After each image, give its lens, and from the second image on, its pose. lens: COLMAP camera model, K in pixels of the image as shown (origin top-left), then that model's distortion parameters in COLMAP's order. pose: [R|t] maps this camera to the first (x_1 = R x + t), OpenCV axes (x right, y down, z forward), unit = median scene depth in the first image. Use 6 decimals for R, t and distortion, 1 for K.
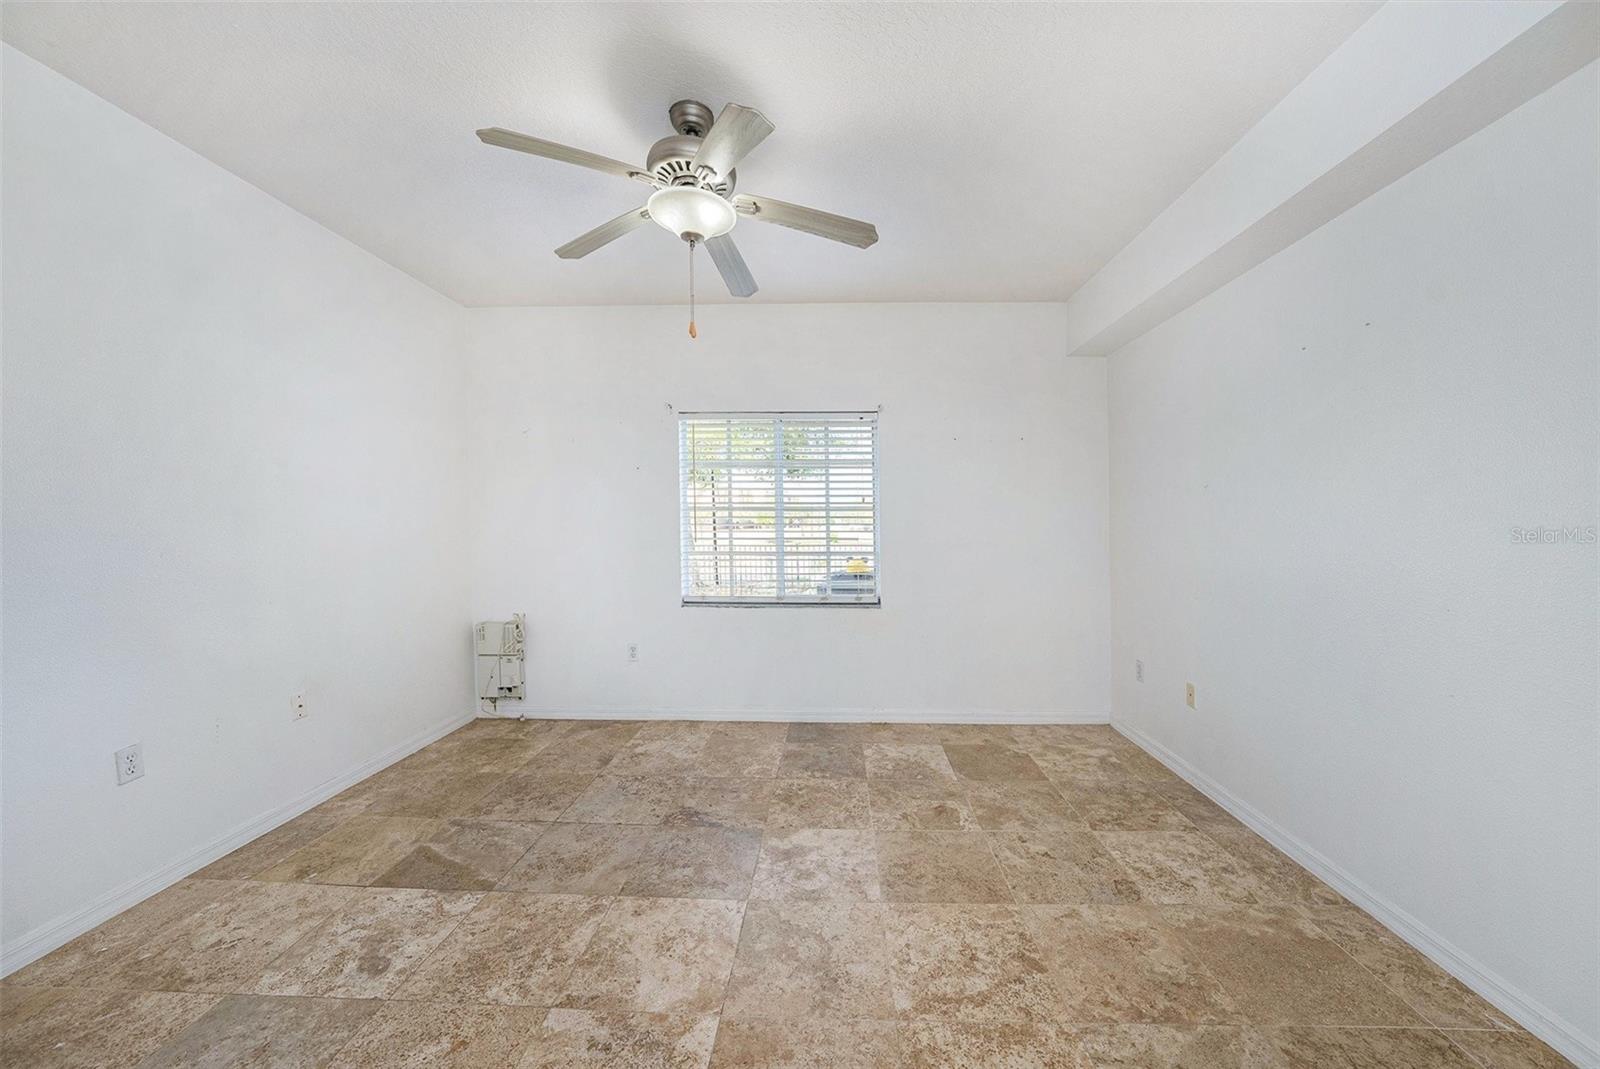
lens RADIAL K [[553.3, 0, 807.2], [0, 553.3, 525.7], [0, 0, 1]] dist [-0.022057, 0.004857]
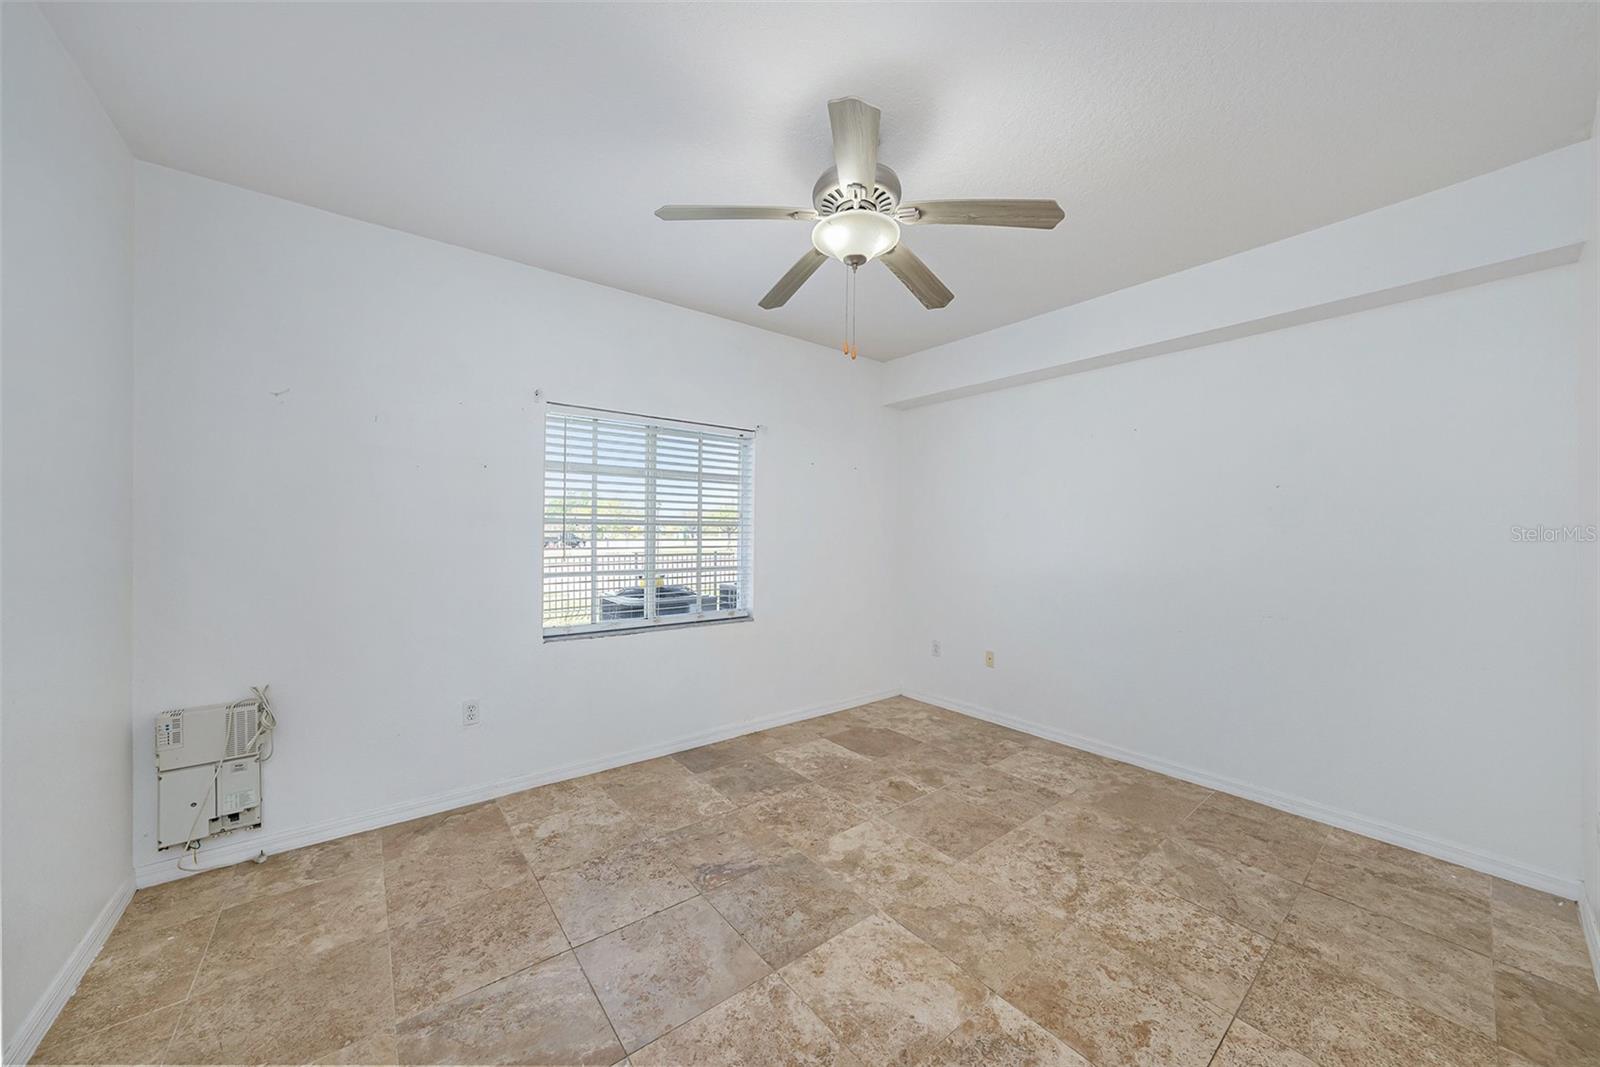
lens RADIAL K [[555.7, 0, 782.1], [0, 555.7, 529.7], [0, 0, 1]] dist [-0.015246, 0.002935]
pose [[0.764729, 0.013484, 0.644211, -0.590317], [-0.008665, 0.999906, -0.010643, -0.013237], [-0.644294, 0.002557, 0.764774, 0.204462]]
